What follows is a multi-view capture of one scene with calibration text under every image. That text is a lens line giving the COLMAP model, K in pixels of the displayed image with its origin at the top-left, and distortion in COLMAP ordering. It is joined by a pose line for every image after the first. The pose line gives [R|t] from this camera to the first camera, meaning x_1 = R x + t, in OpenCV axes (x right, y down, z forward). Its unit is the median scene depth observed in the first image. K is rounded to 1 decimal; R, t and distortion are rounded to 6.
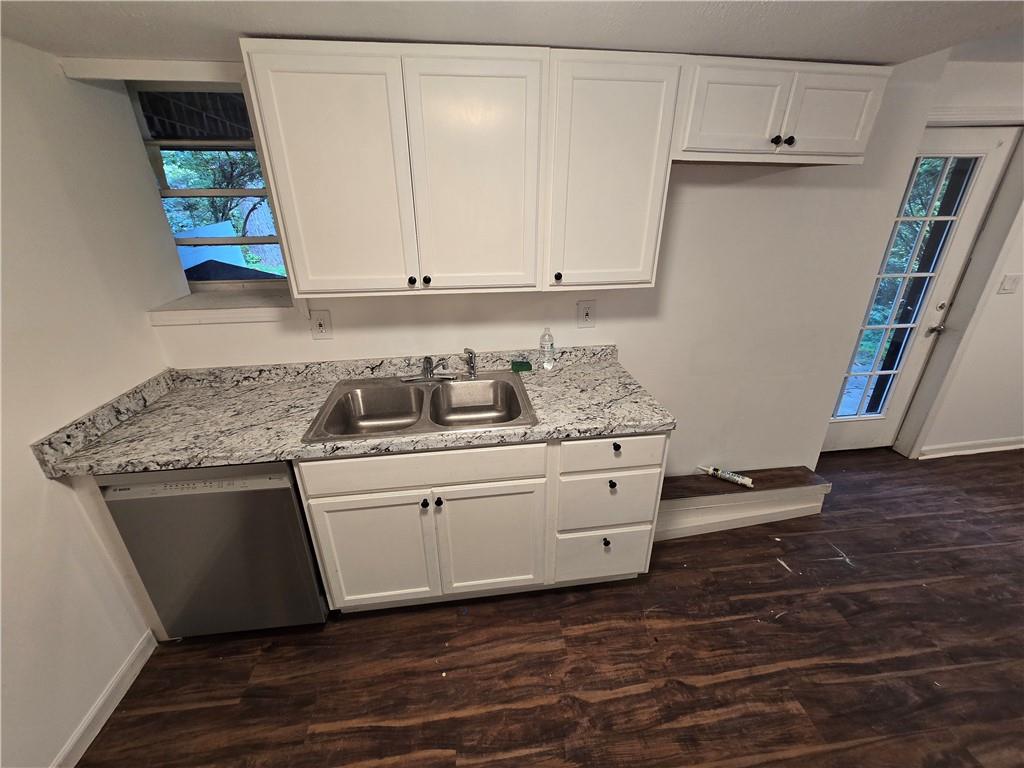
lens RADIAL K [[417.6, 0, 509.1], [0, 417.6, 377.3], [0, 0, 1]] dist [0.000698, -0.000896]
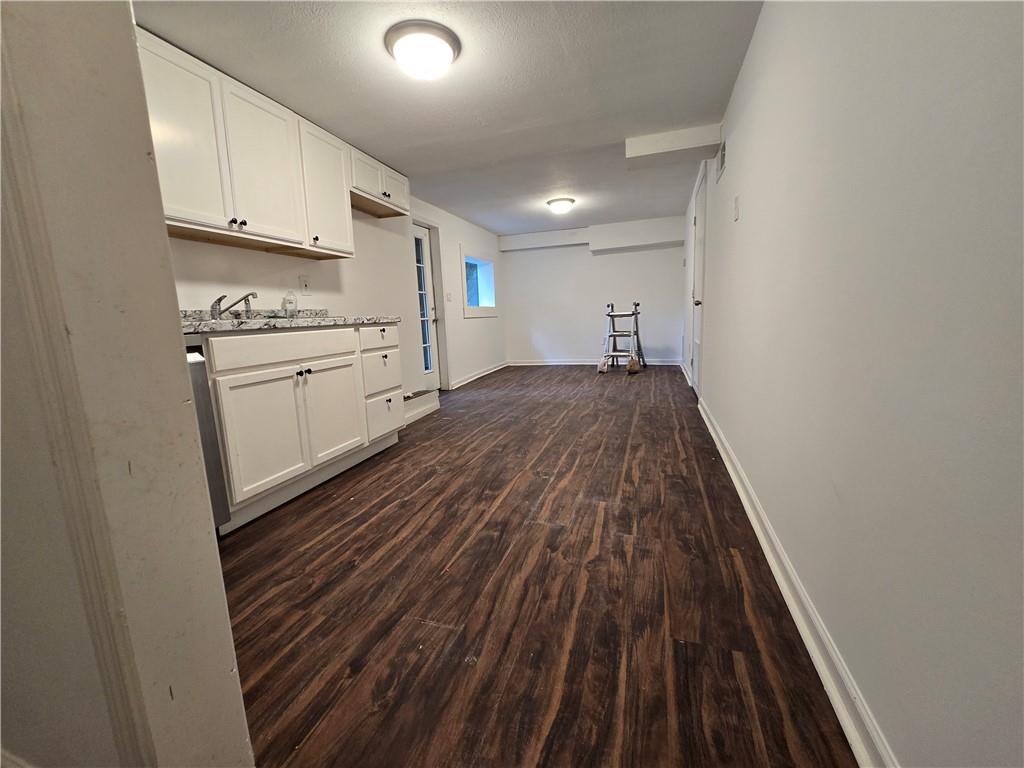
lens RADIAL K [[417.6, 0, 503.7], [0, 417.6, 377.3], [0, 0, 1]] dist [0.000698, -0.000896]
pose [[0.443615, -0.140380, 0.885155, -1.016218], [0.393731, 0.917766, -0.051775, 0.591455], [-0.805097, 0.371482, 0.462407, -0.133975]]
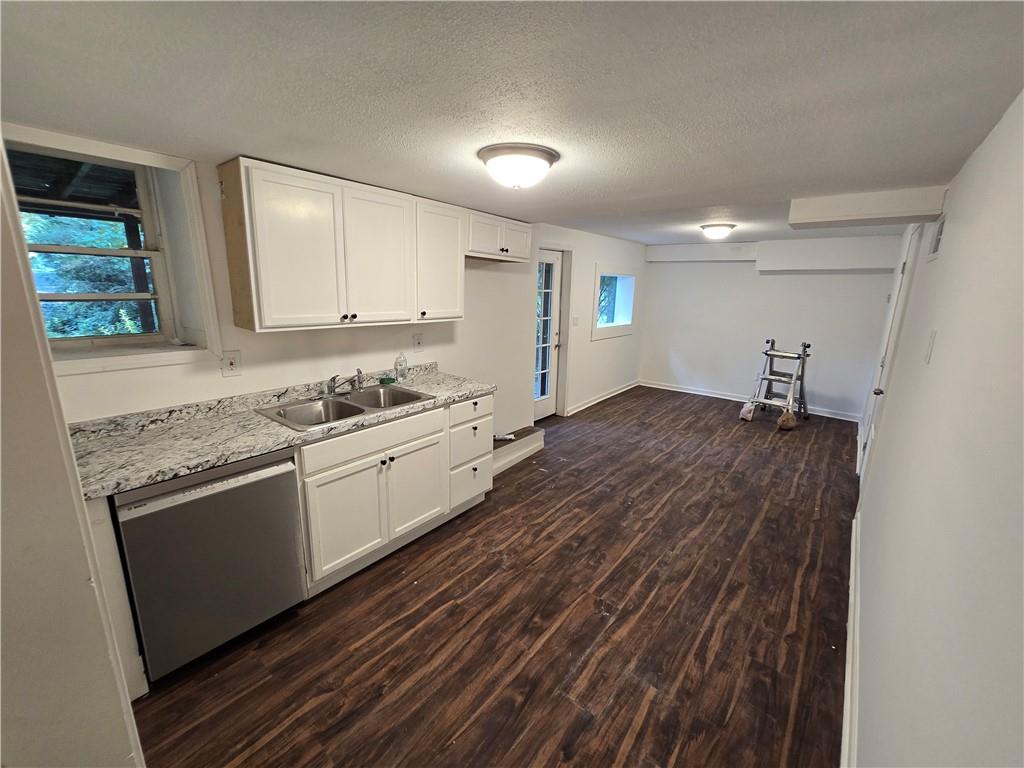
lens RADIAL K [[417.6, 0, 505.7], [0, 417.6, 375.6], [0, 0, 1]] dist [0.000698, -0.000896]
pose [[0.729185, -0.119675, 0.673771, -0.771815], [0.245618, 0.964753, -0.094460, 0.232531], [-0.638719, 0.234369, 0.732878, -0.383179]]
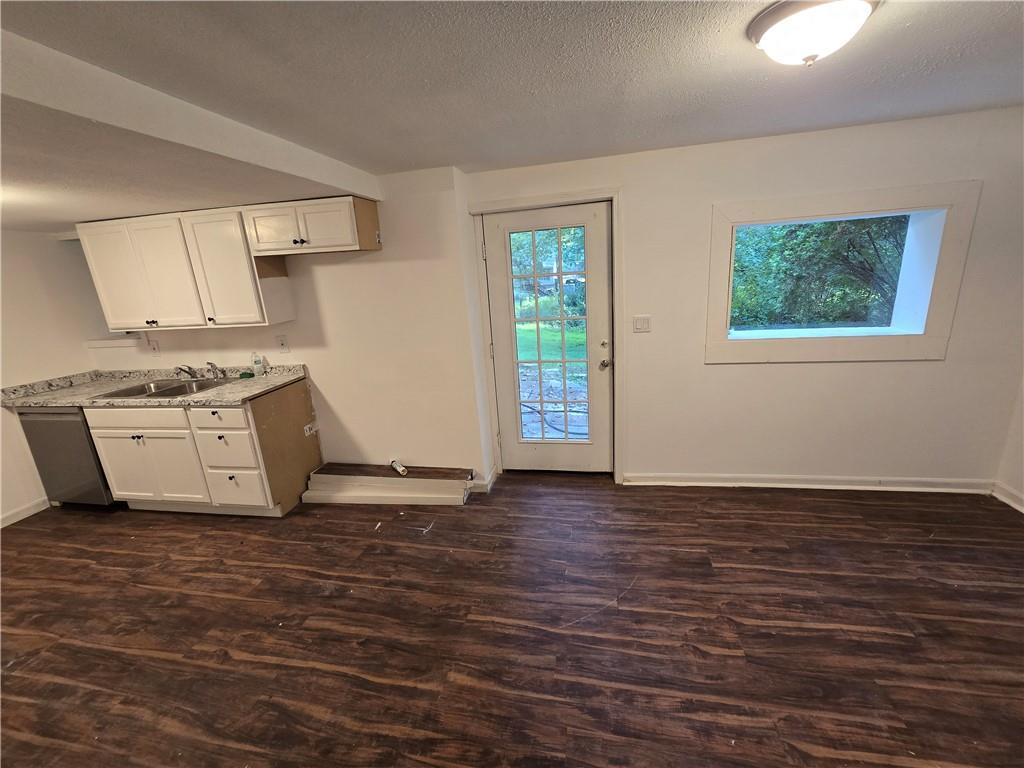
lens RADIAL K [[417.6, 0, 508.7], [0, 417.6, 378.2], [0, 0, 1]] dist [0.000698, -0.000896]
pose [[0.948314, 0.026677, -0.316211, 1.835484], [-0.070421, 0.989306, -0.127730, 0.146772], [0.309422, 0.143396, 0.940051, -0.265209]]
